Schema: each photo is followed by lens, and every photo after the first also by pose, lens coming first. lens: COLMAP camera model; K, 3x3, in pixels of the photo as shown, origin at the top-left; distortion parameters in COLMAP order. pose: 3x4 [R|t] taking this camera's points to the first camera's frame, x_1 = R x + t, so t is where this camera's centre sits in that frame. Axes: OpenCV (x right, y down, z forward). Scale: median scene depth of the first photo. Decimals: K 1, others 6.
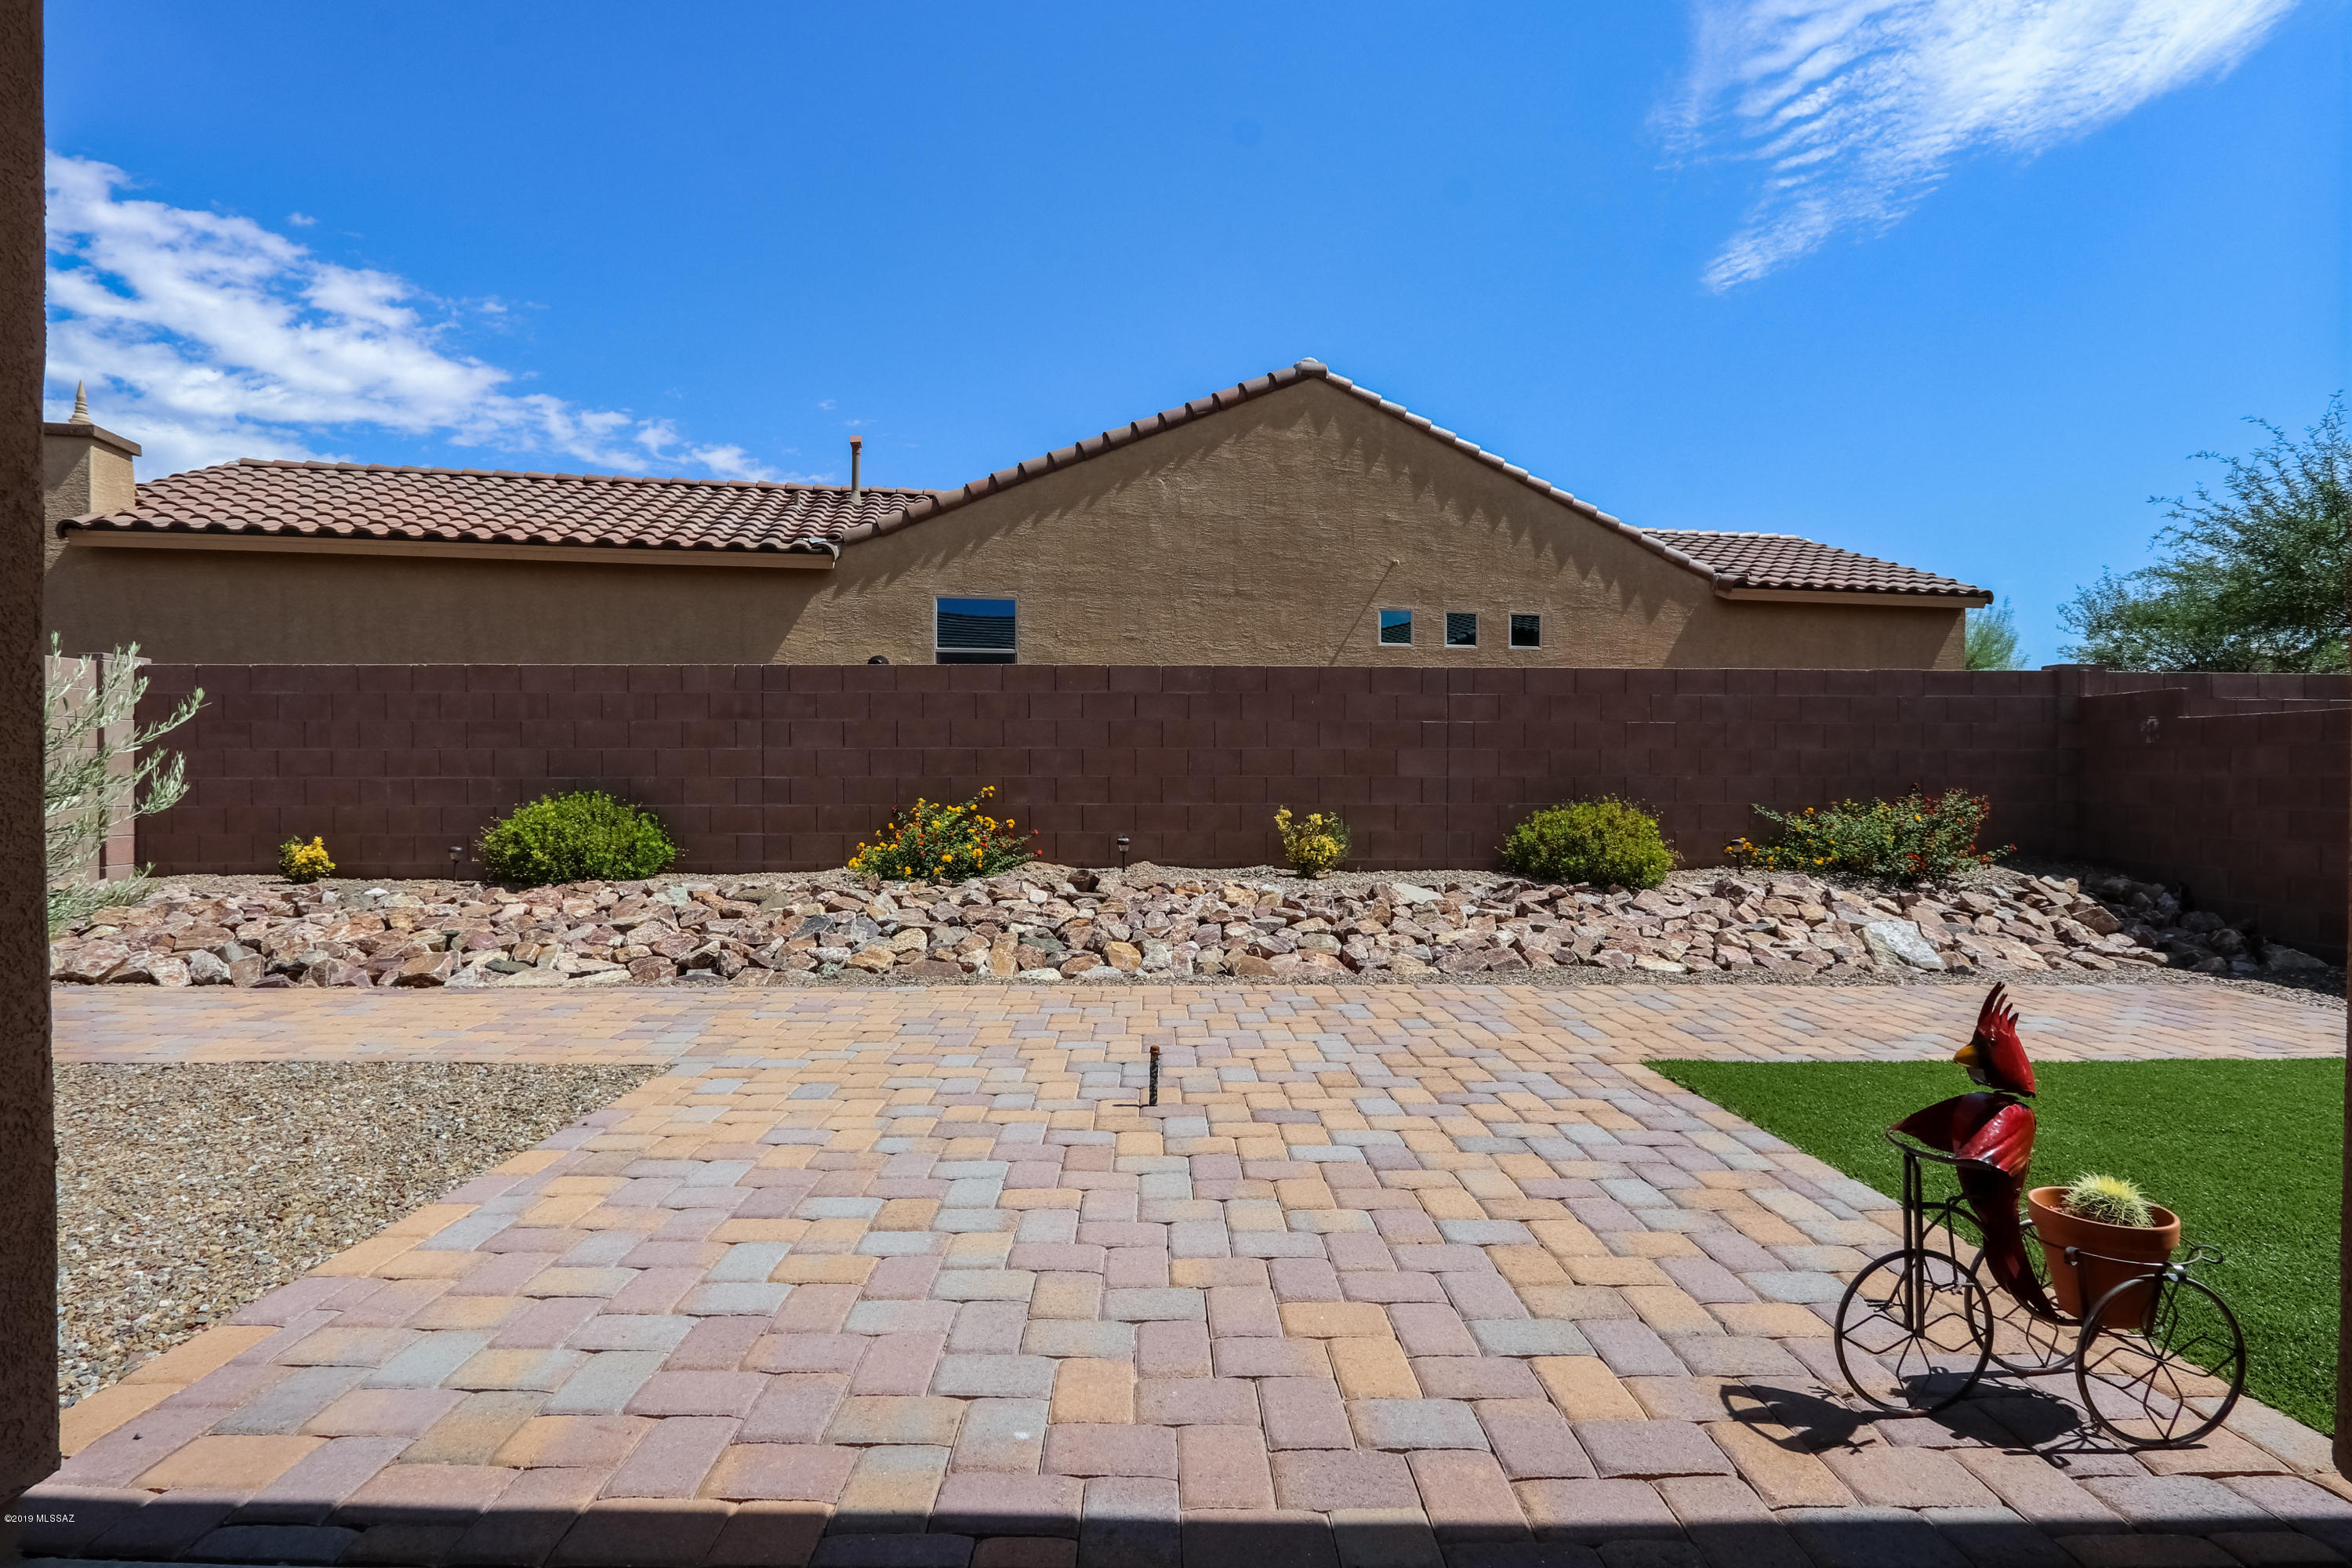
lens RADIAL K [[1092.1, 0, 1141.4], [0, 1092.1, 798.8], [0, 0, 1]] dist [-0.020071, 0.003744]
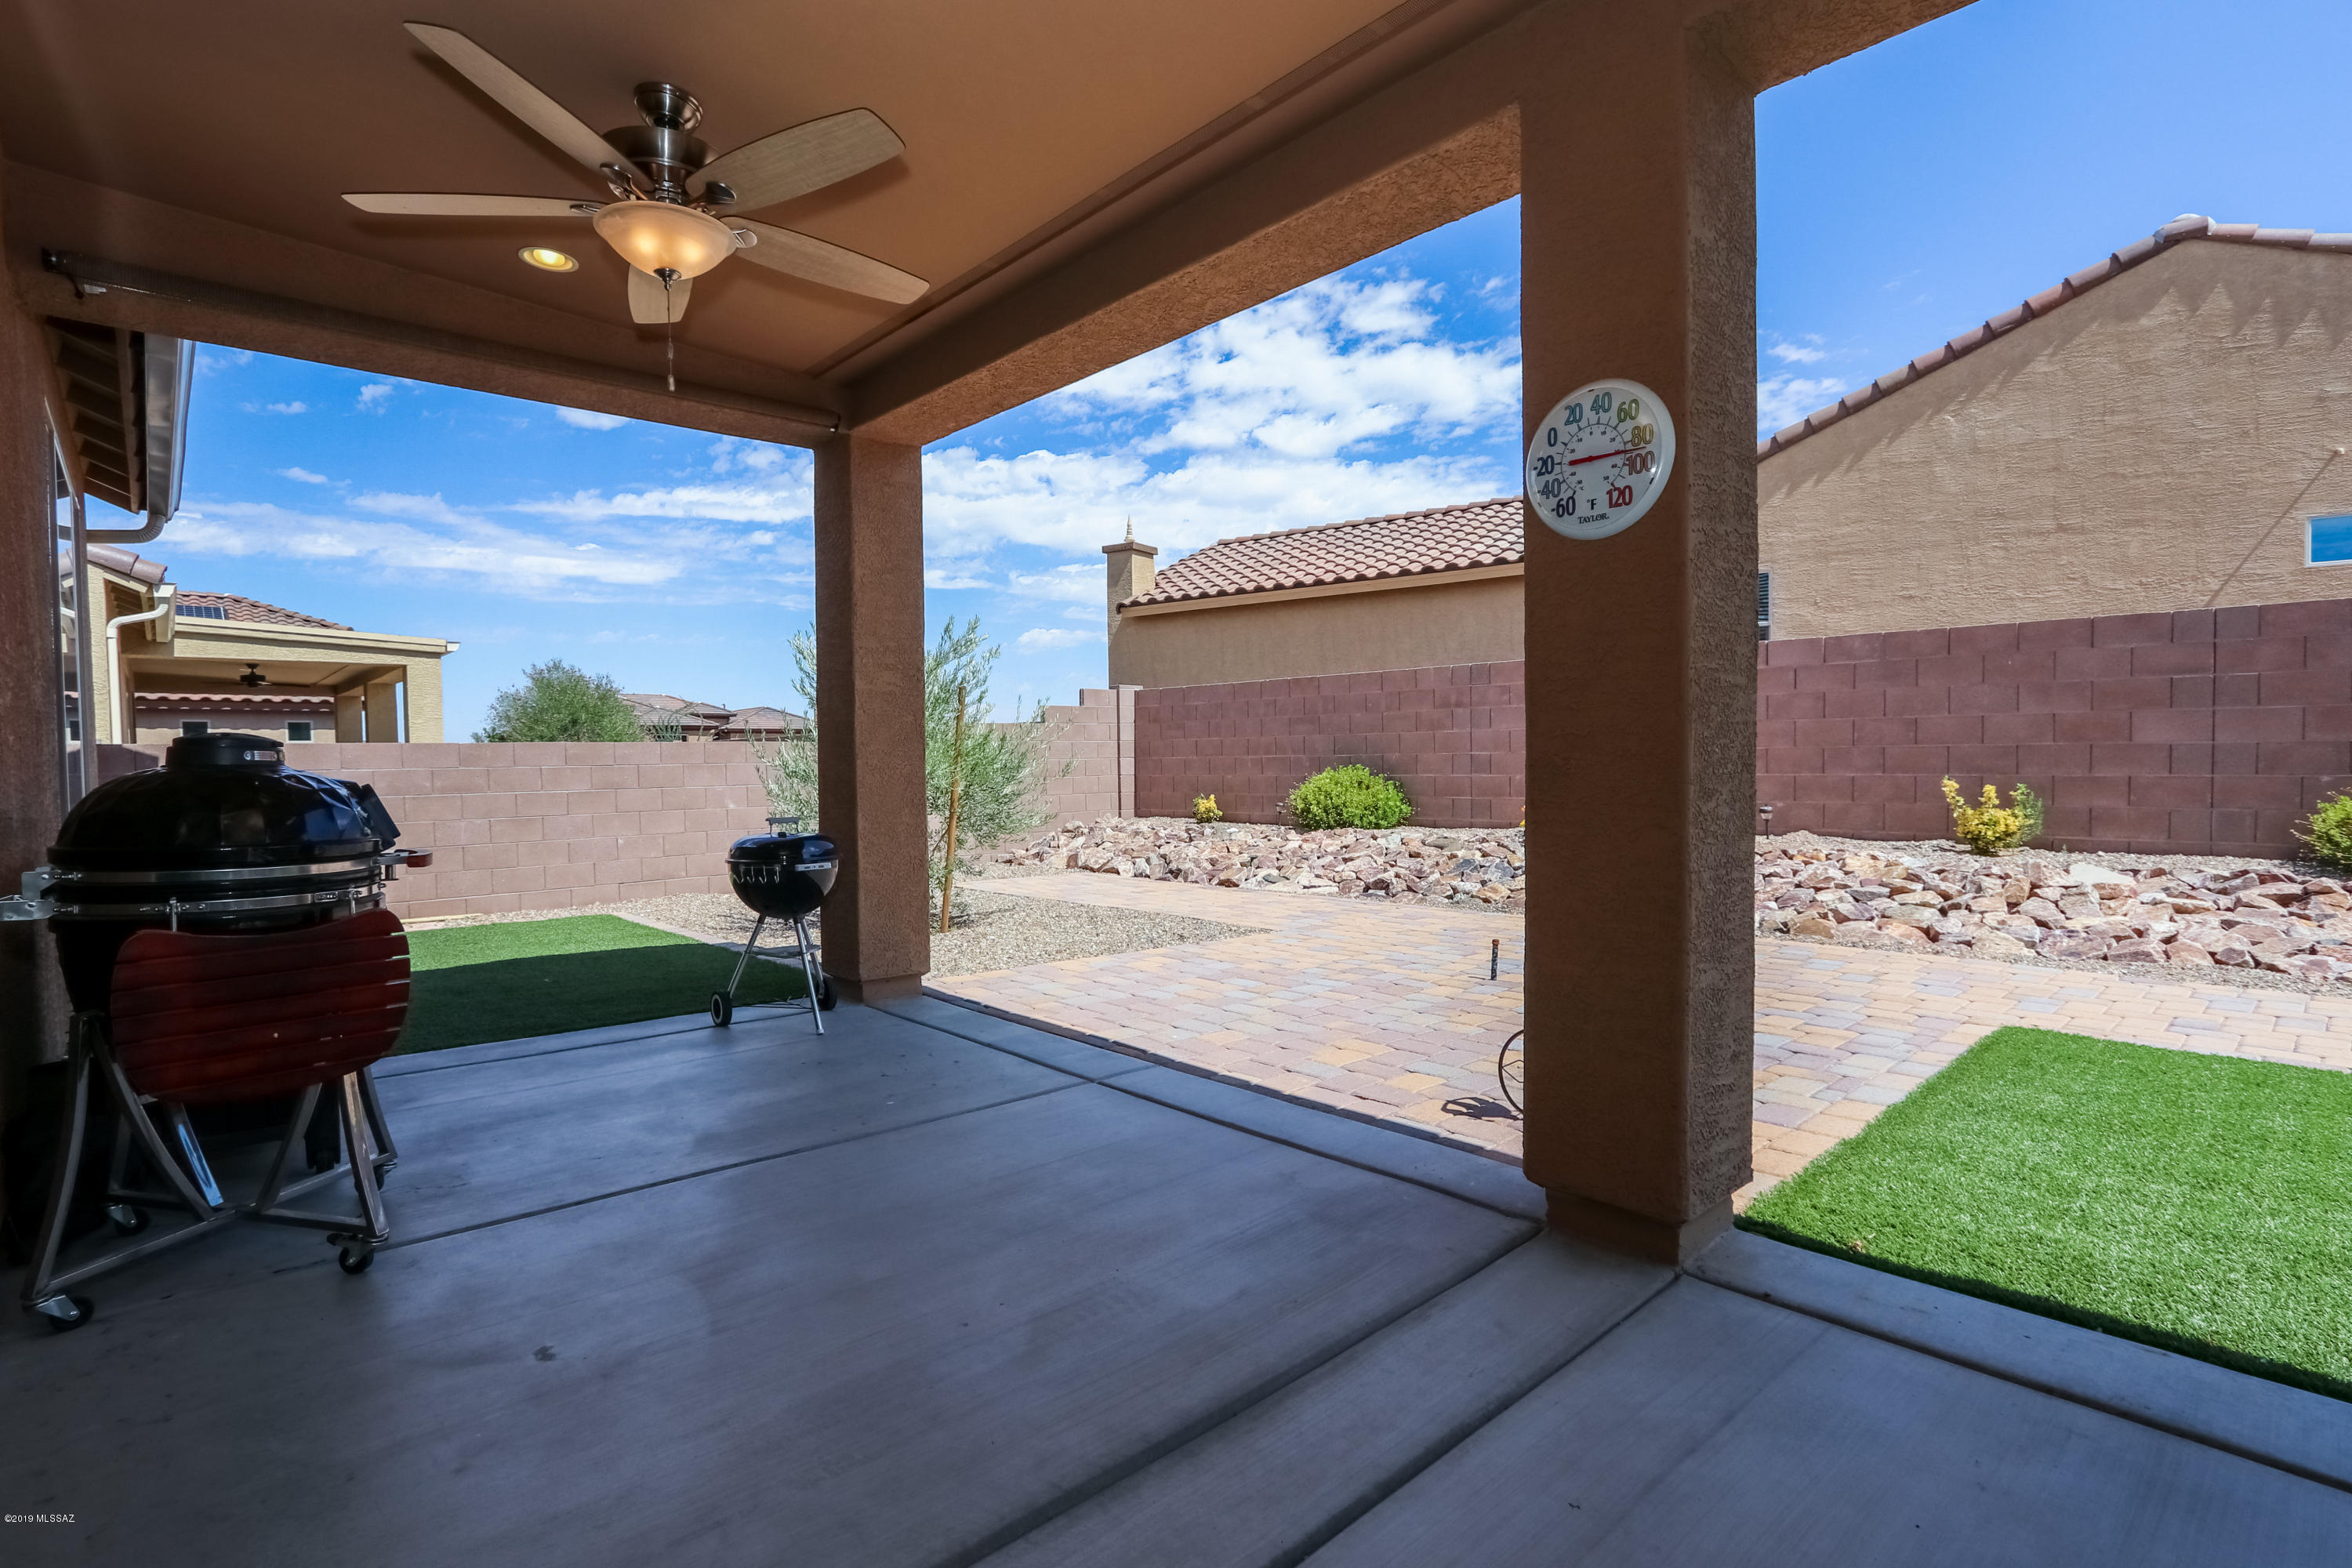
lens RADIAL K [[1092.1, 0, 1151.4], [0, 1092.1, 800.0], [0, 0, 1]] dist [-0.020071, 0.003744]
pose [[0.676065, 0.018785, -0.736603, 0.350636], [-0.001013, 0.999698, 0.024565, 0.004320], [0.736842, -0.015861, 0.675879, -0.137298]]
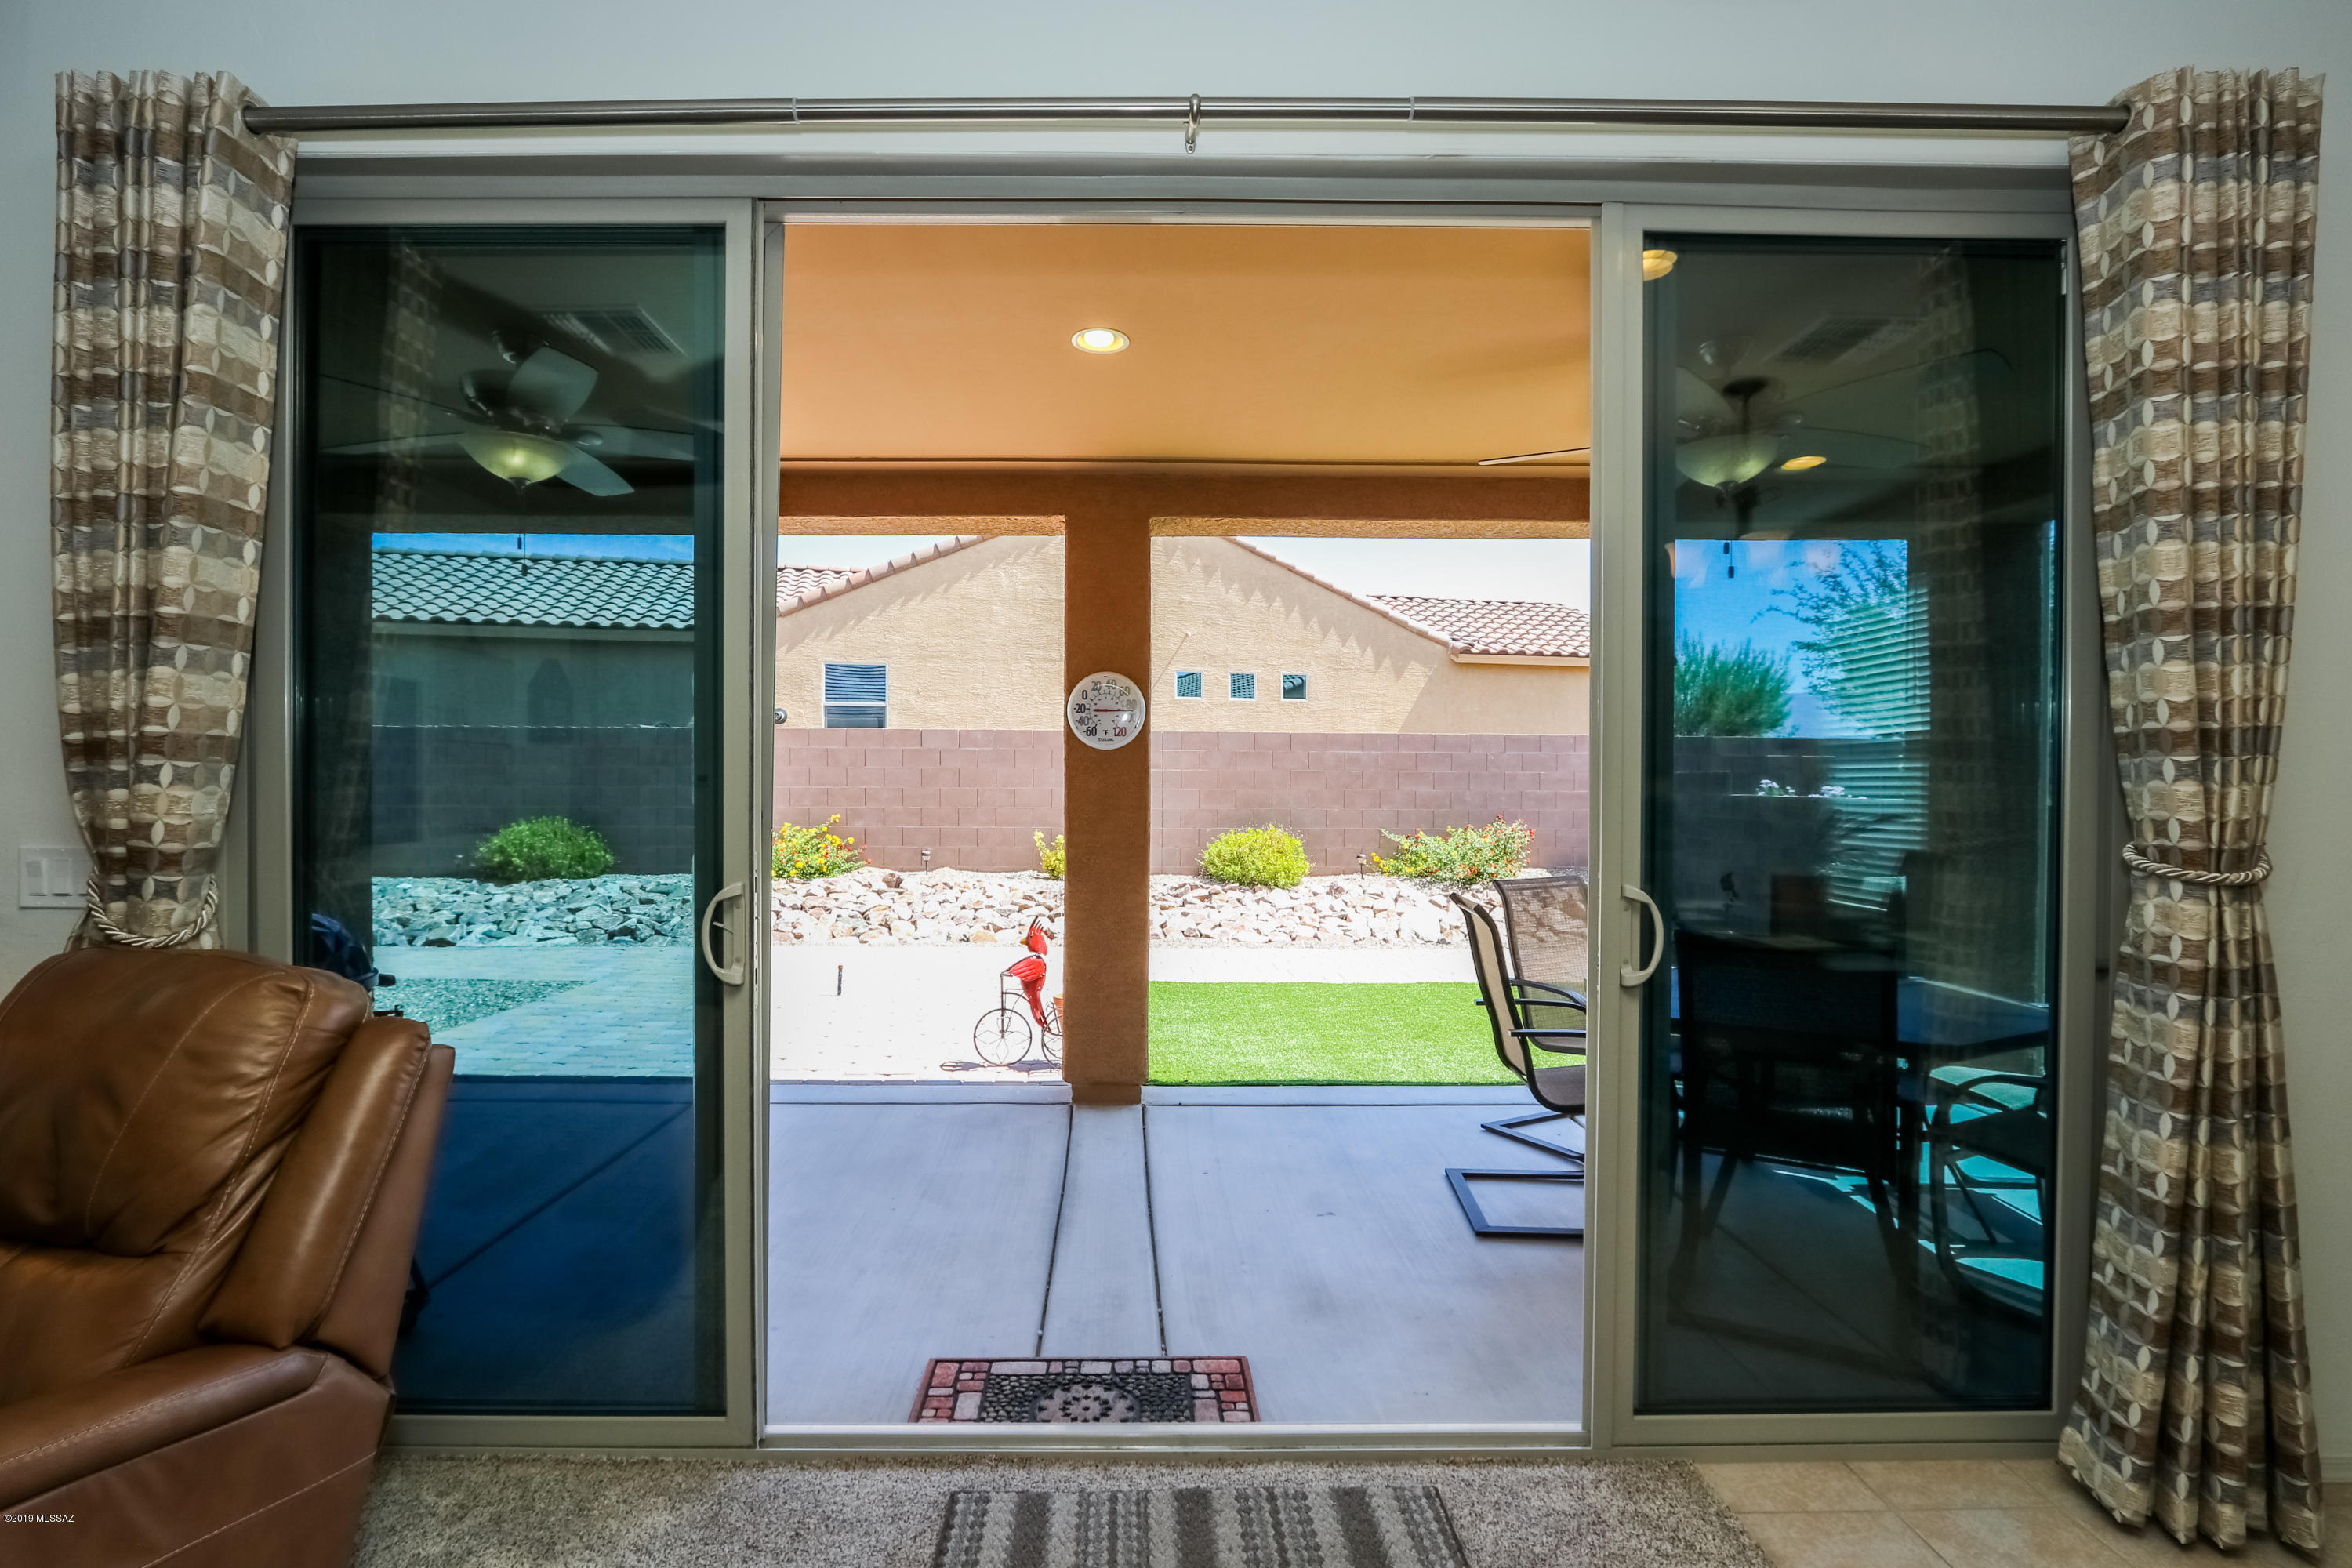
lens RADIAL K [[1092.1, 0, 1113.5], [0, 1092.1, 787.2], [0, 0, 1]] dist [-0.020071, 0.003744]
pose [[0.999985, 0.005477, 0.000048, 0.226728], [-0.005476, 0.999867, -0.015384, -0.027083], [-0.000133, 0.015384, 0.999882, -0.426163]]
